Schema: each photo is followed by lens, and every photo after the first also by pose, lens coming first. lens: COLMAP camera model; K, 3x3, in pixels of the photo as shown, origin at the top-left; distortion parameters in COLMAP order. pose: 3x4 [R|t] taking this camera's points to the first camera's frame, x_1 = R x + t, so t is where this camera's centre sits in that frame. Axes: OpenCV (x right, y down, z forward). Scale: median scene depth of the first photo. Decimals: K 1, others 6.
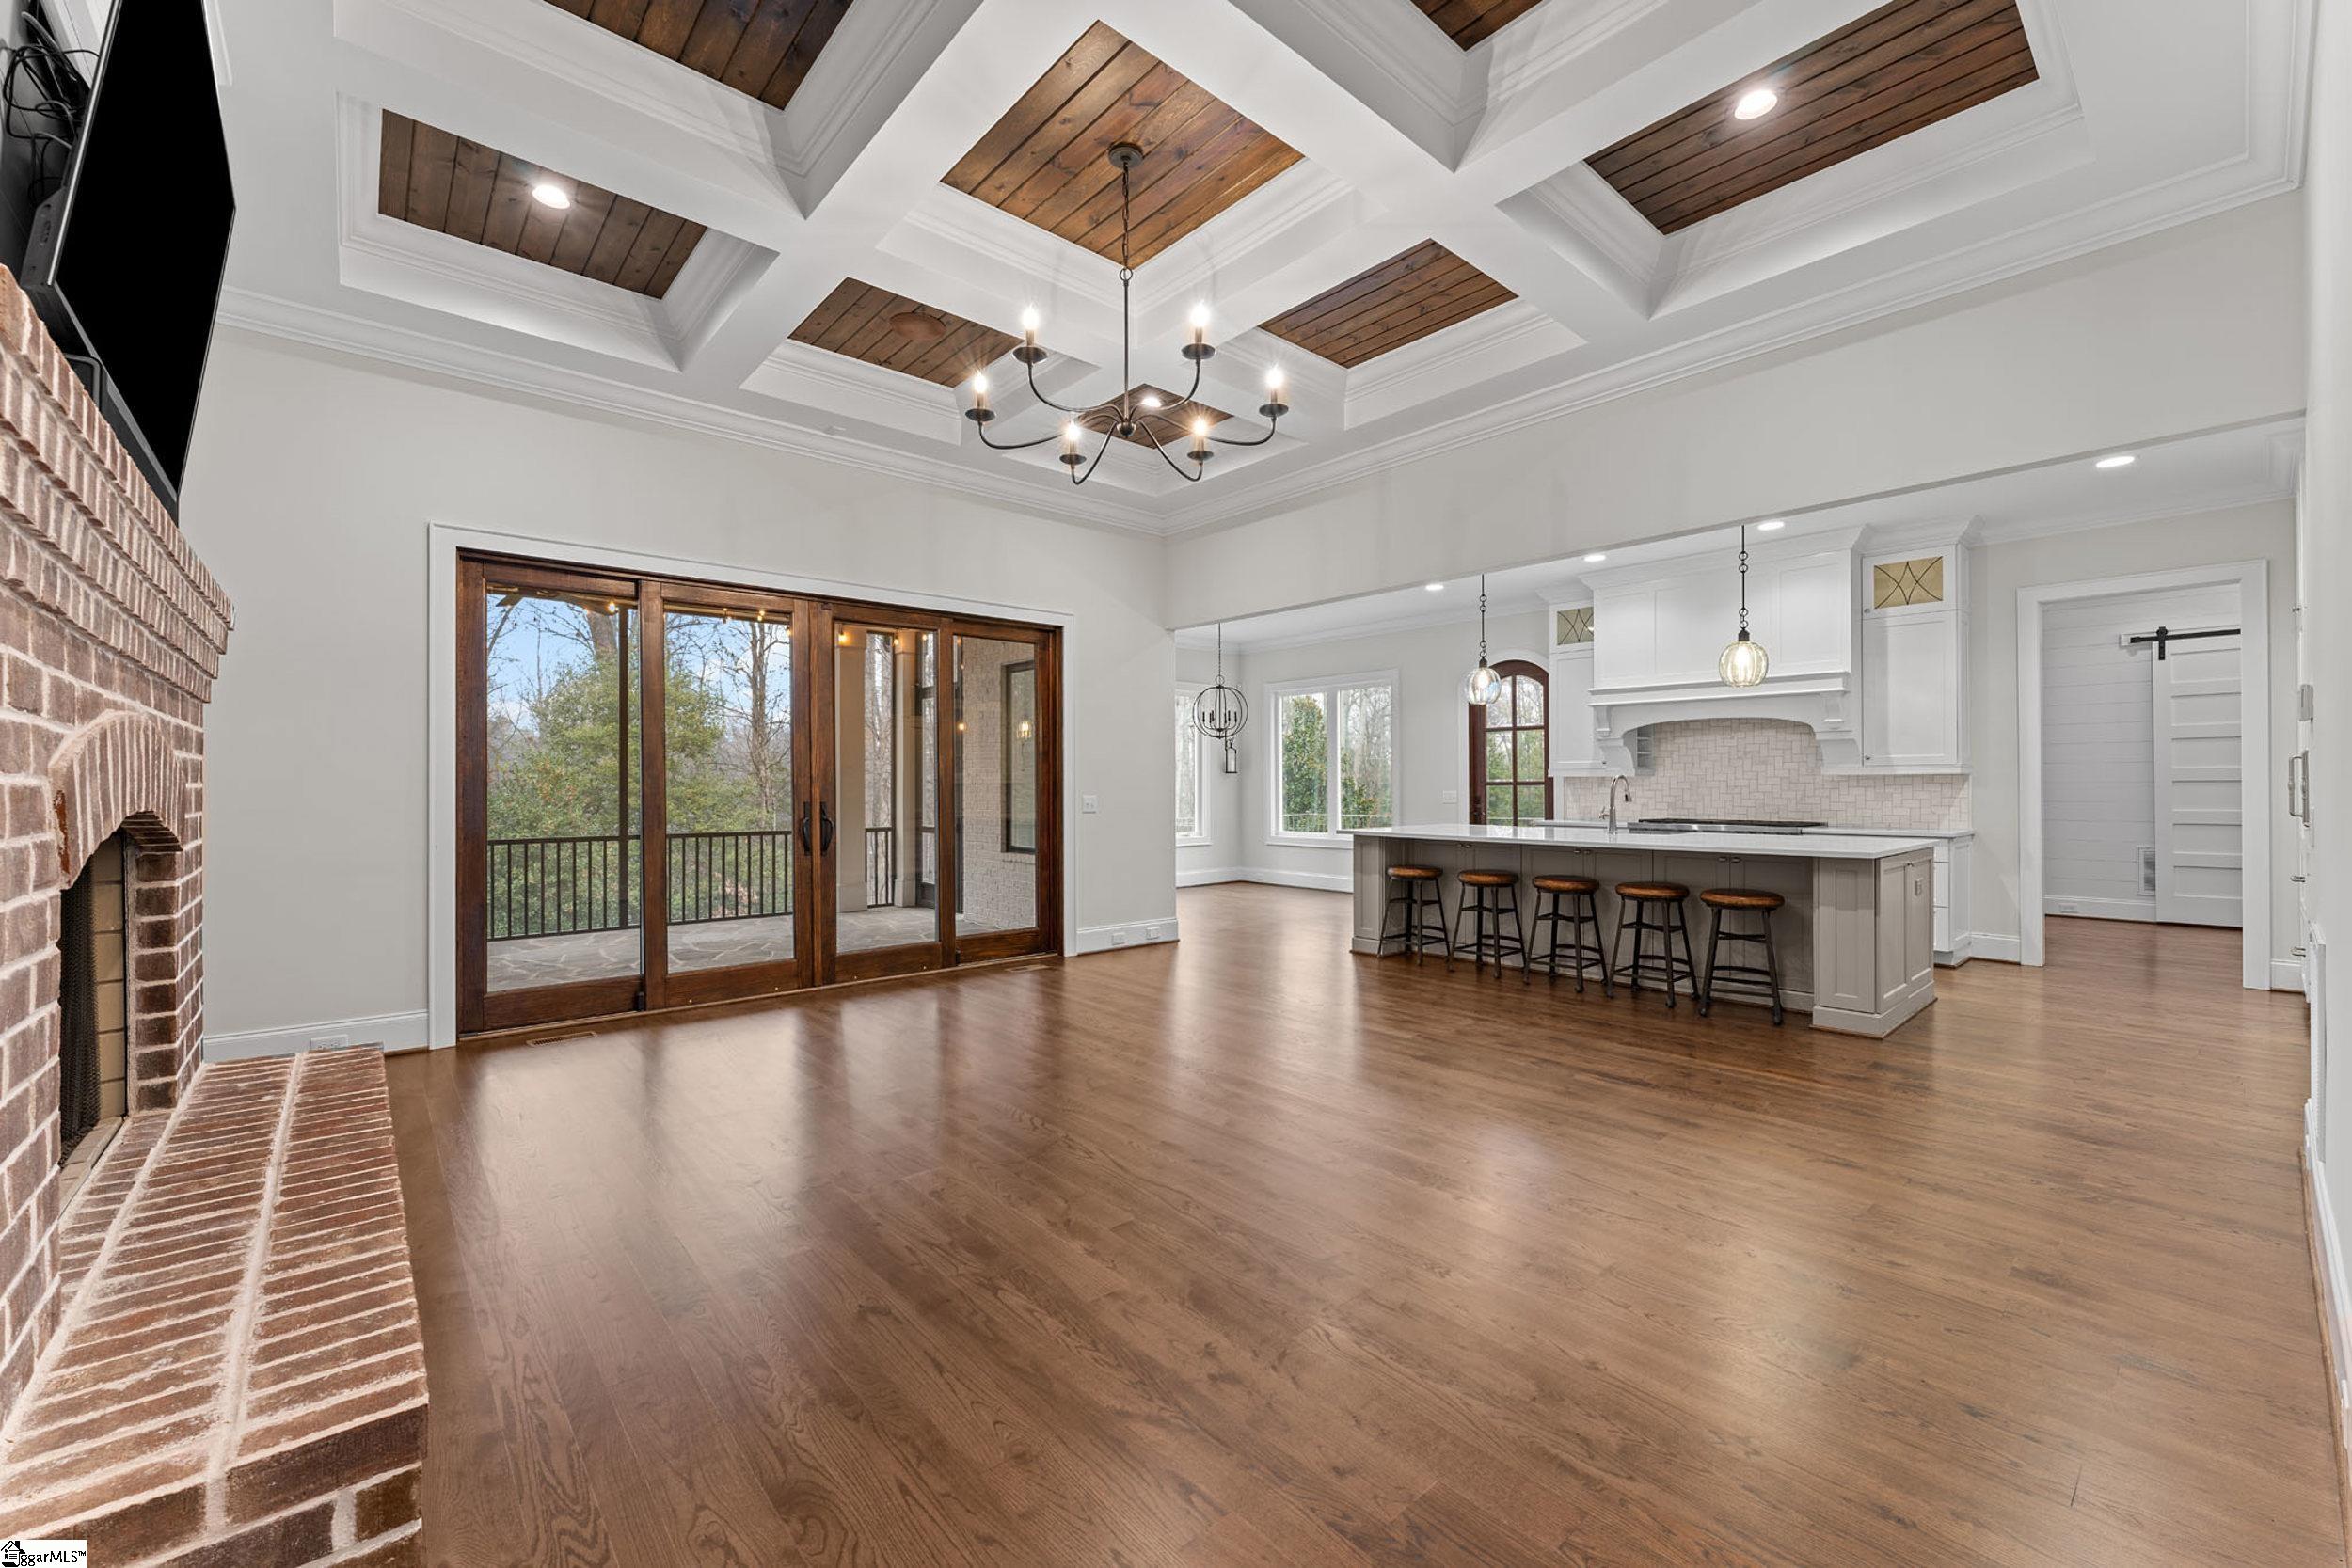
lens RADIAL K [[953.1, 0, 1176.5], [0, 953.1, 784.9], [0, 0, 1]] dist [-0.014912, -0.000178]
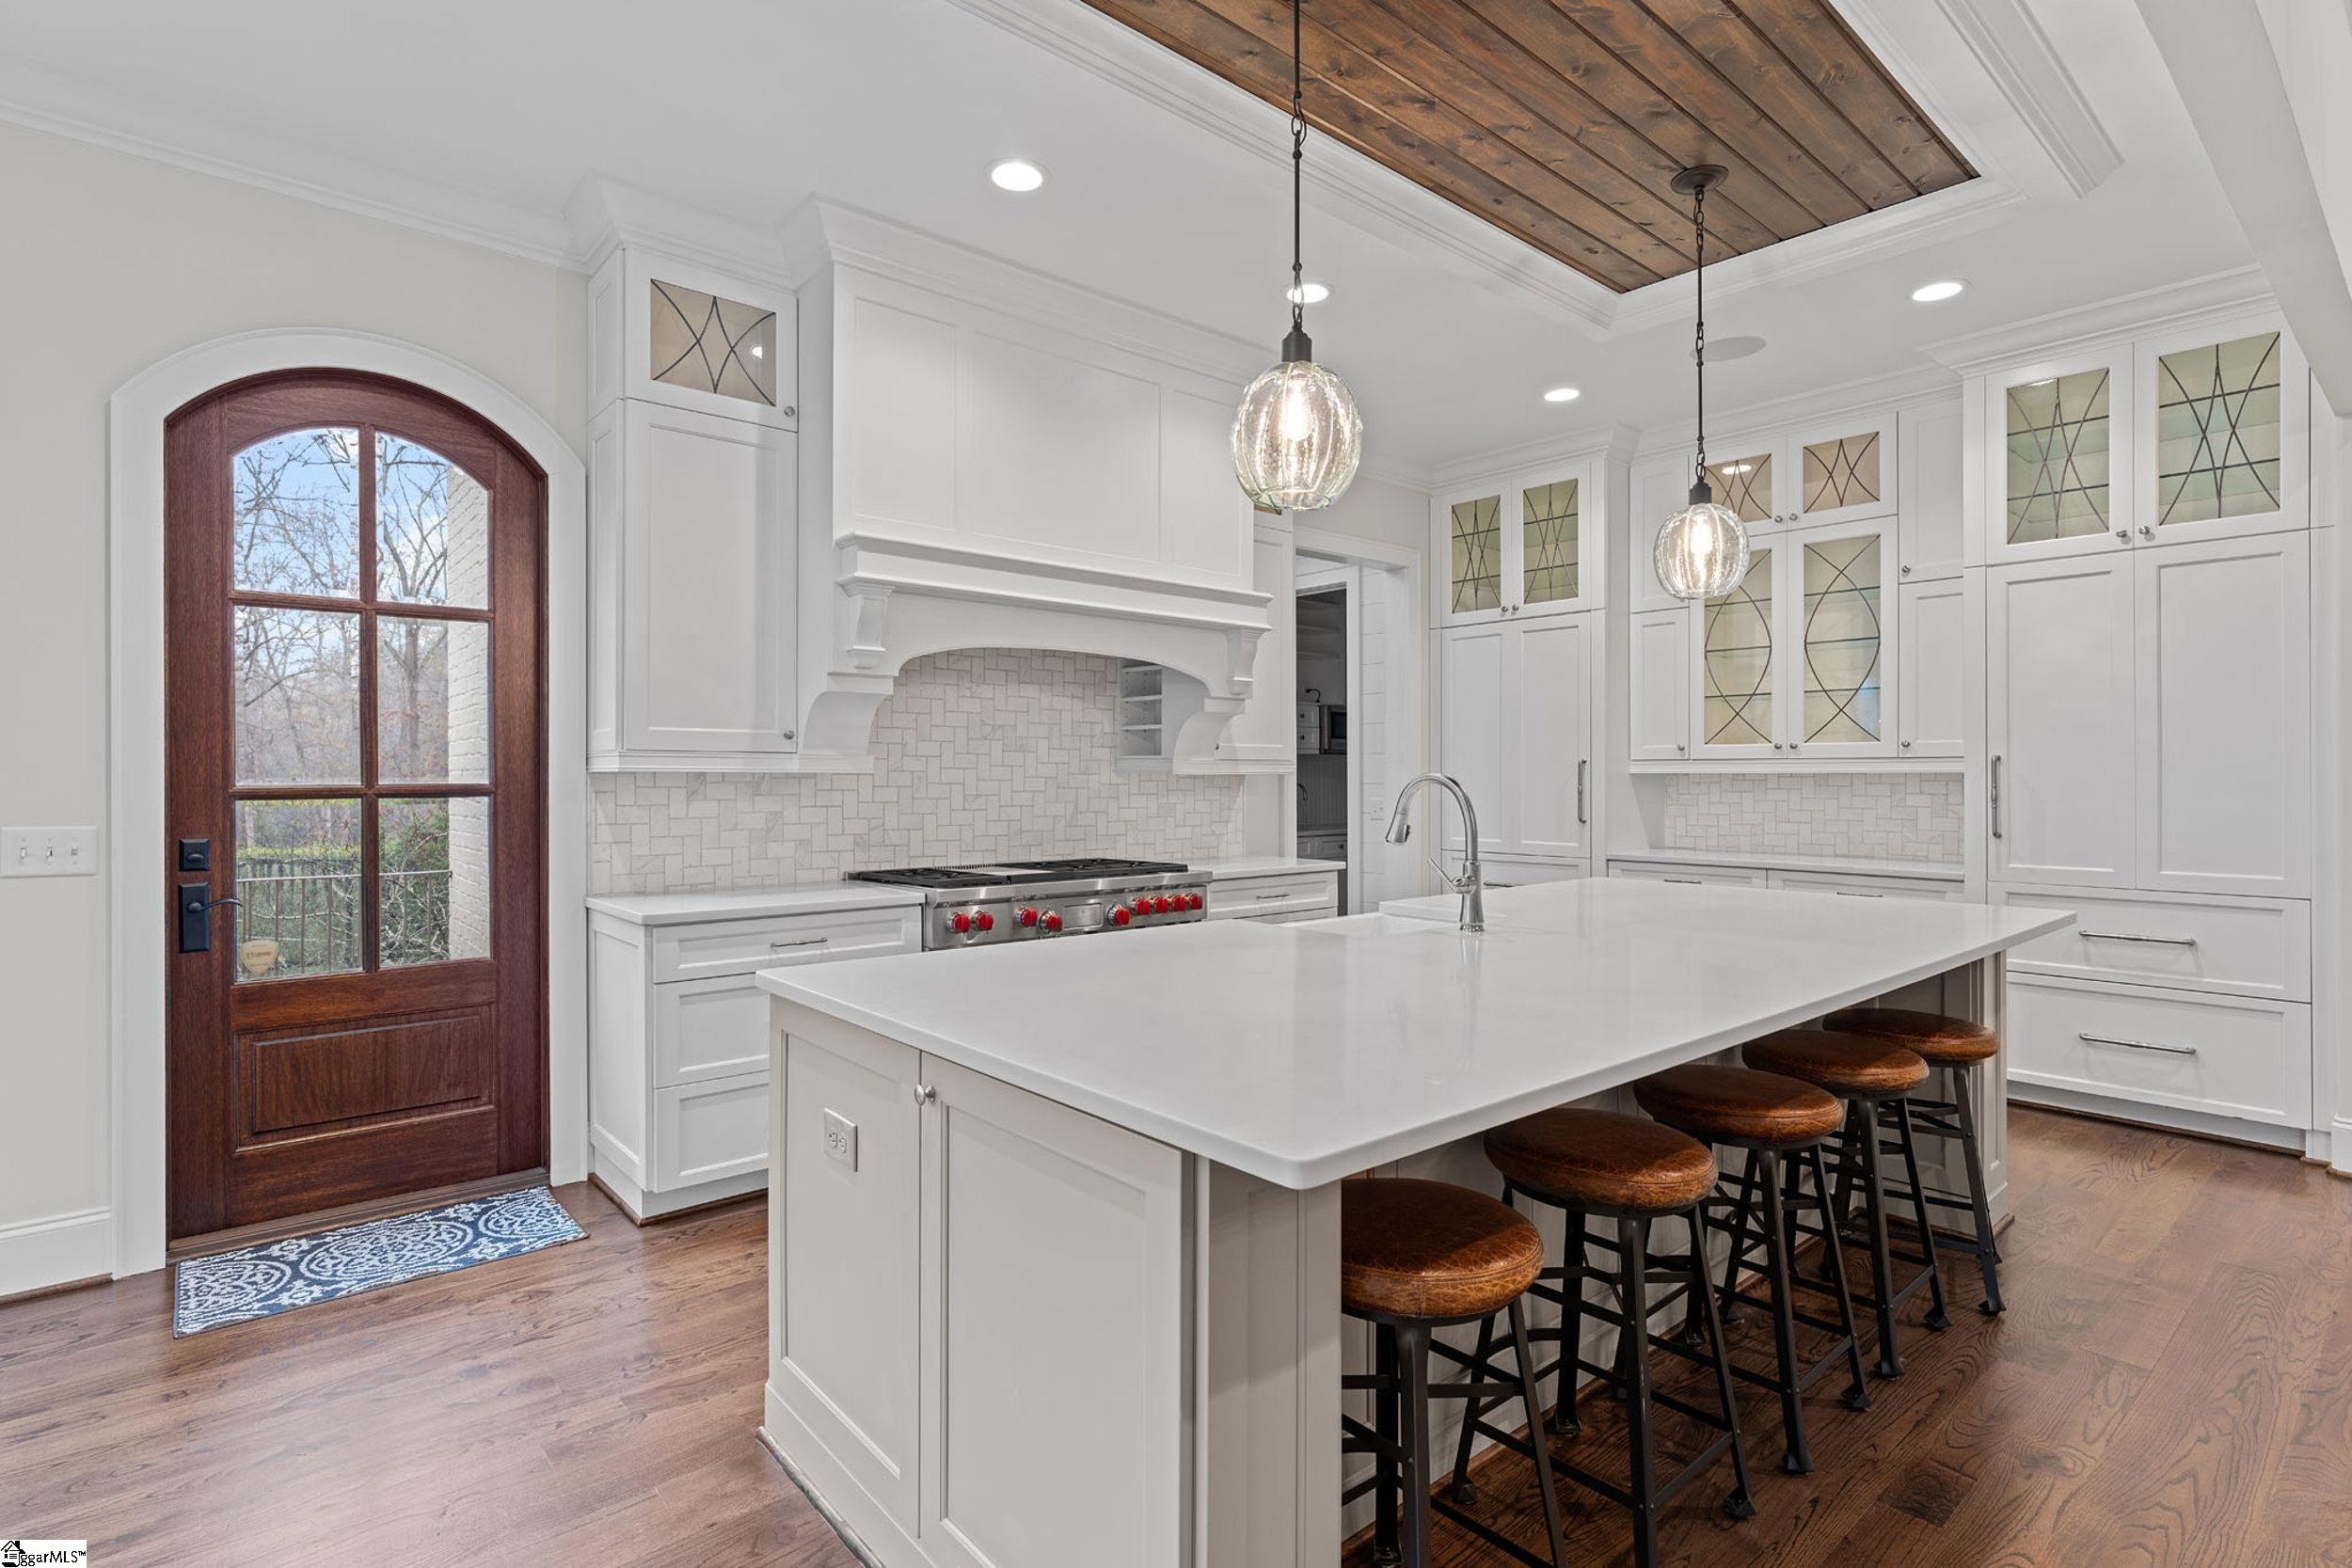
lens RADIAL K [[1149.1, 0, 1172.8], [0, 1149.1, 785.7], [0, 0, 1]] dist [-0.001760, -0.000288]
pose [[0.009920, -0.001669, 0.999949, -0.004822], [0.000958, 0.999998, 0.001660, -0.004132], [-0.999950, 0.000942, 0.009922, 0.892397]]
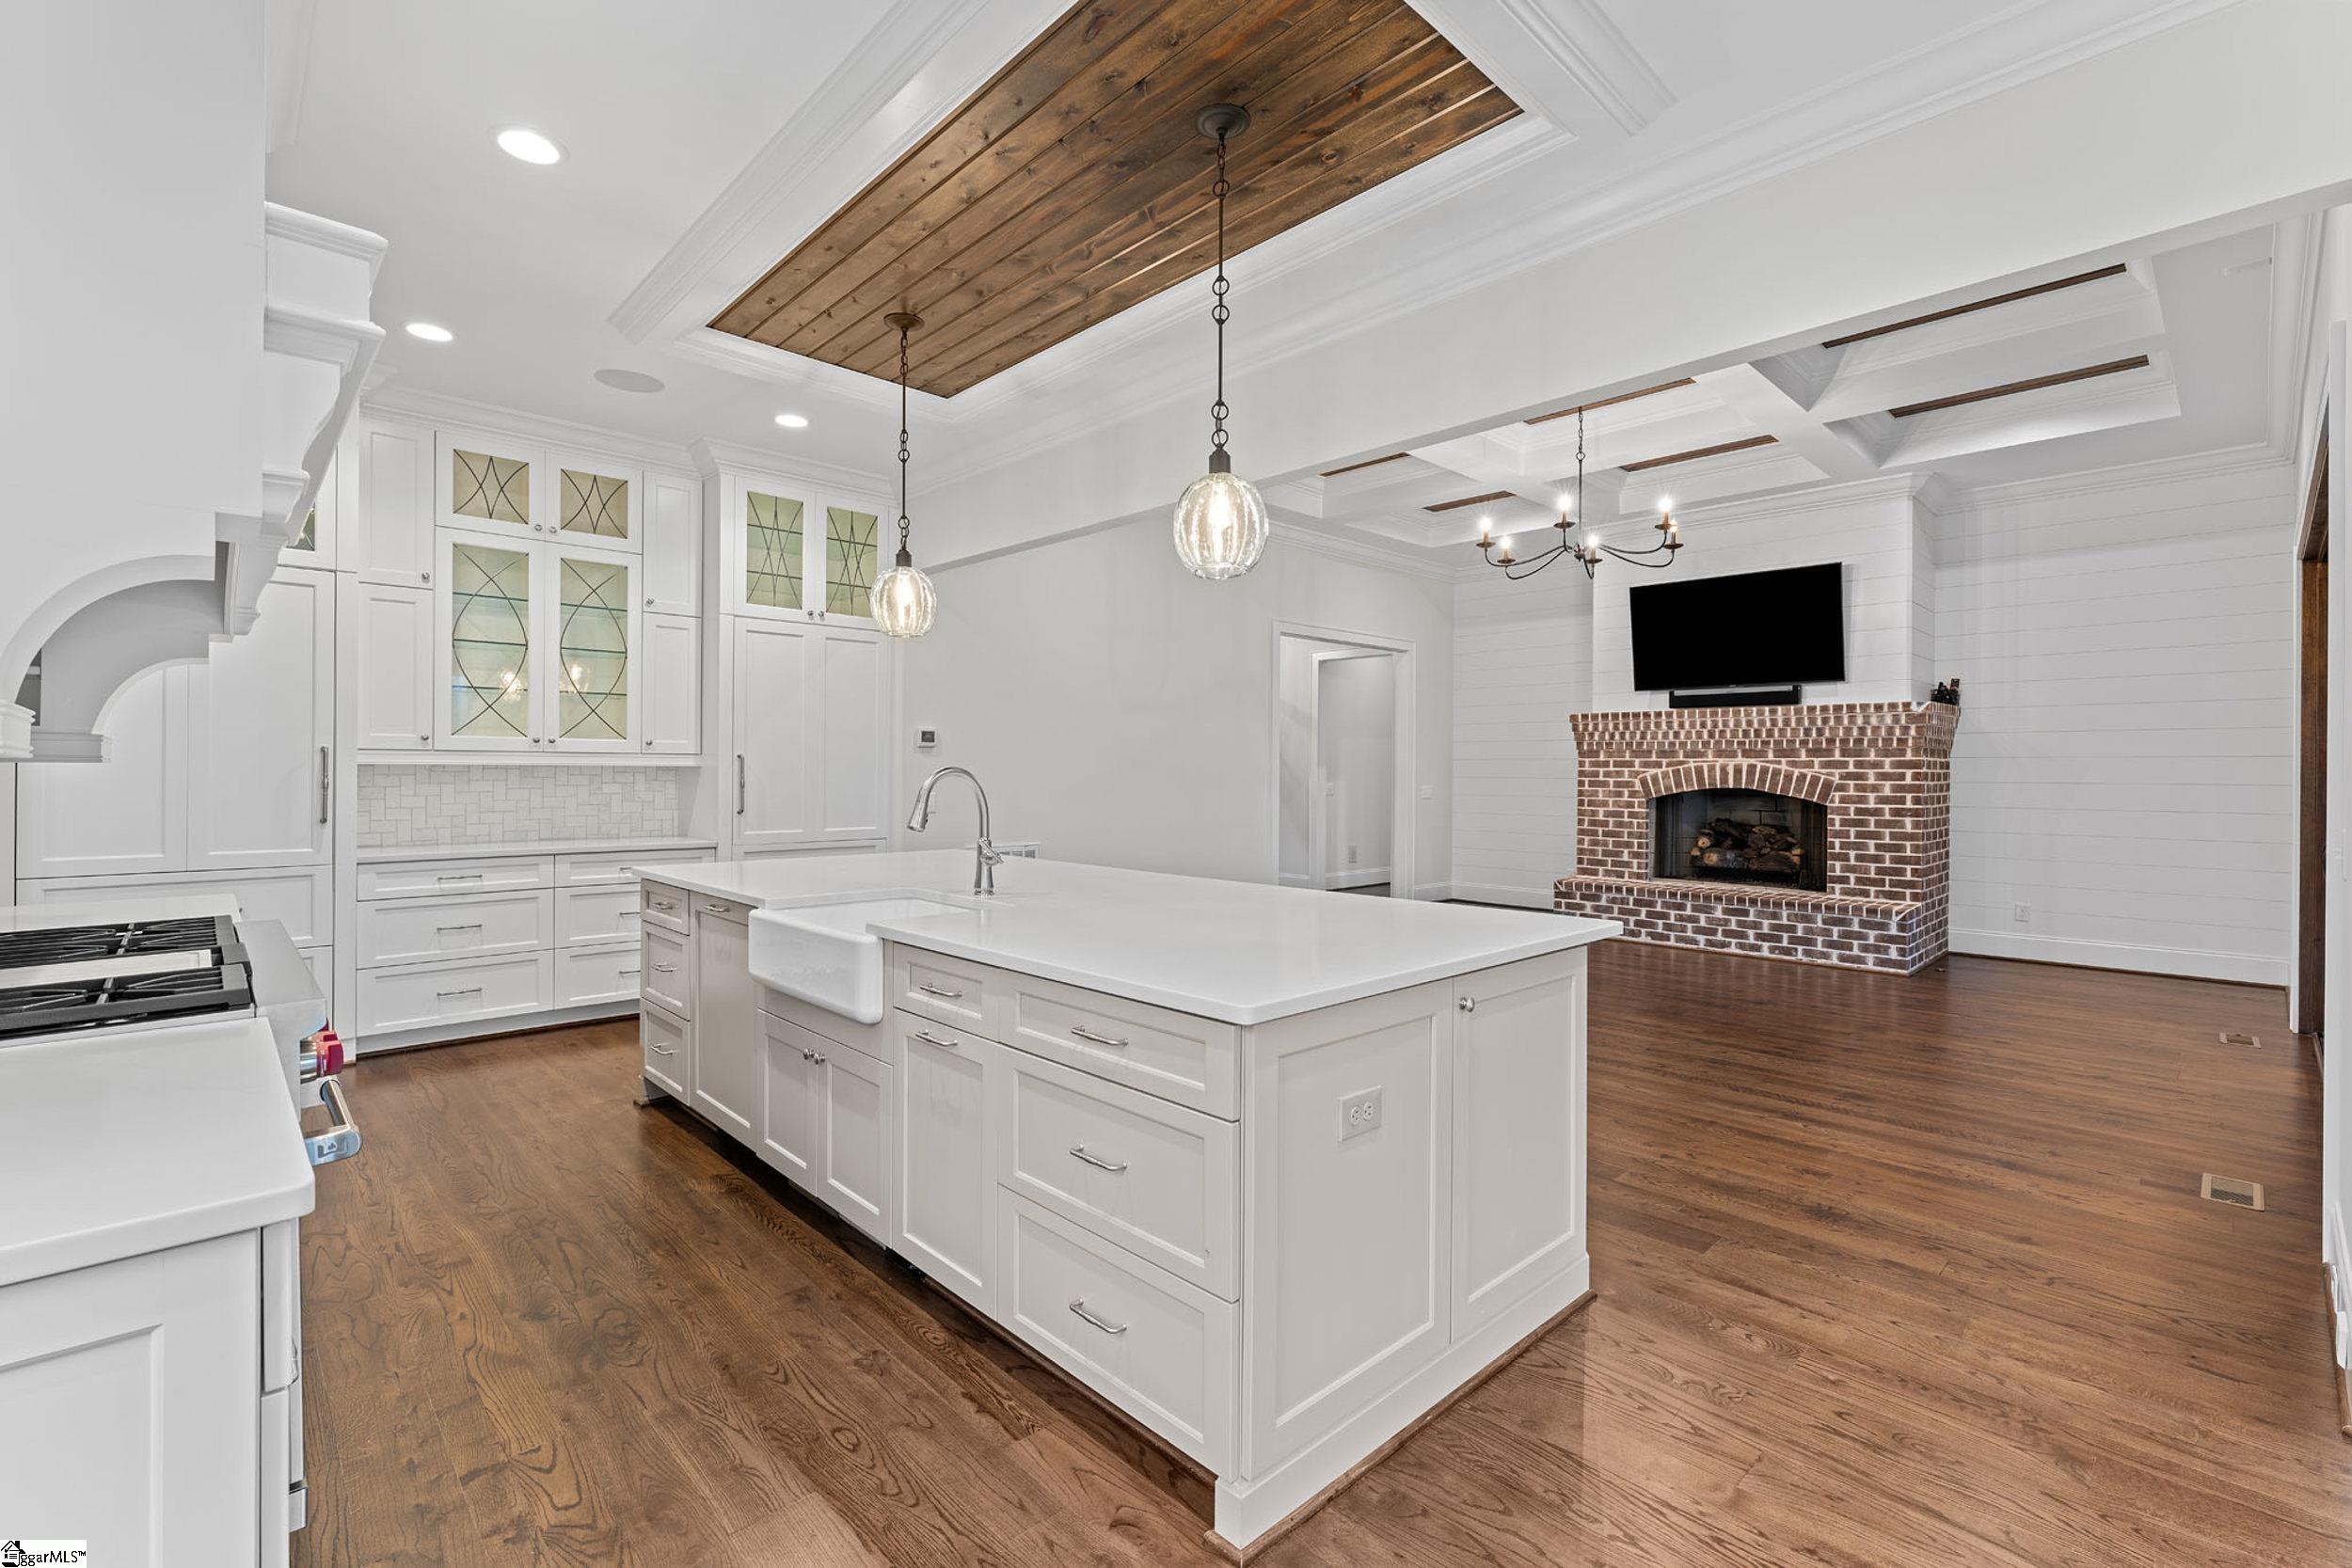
lens RADIAL K [[1026.7, 0, 1171.6], [0, 1026.7, 769.3], [0, 0, 1]] dist [-0.001339, -0.000043]
pose [[-0.999305, 0.002362, -0.037193, 0.307577], [0.002385, 0.999997, -0.000588, -0.006269], [0.037192, -0.000677, -0.999308, 1.210566]]
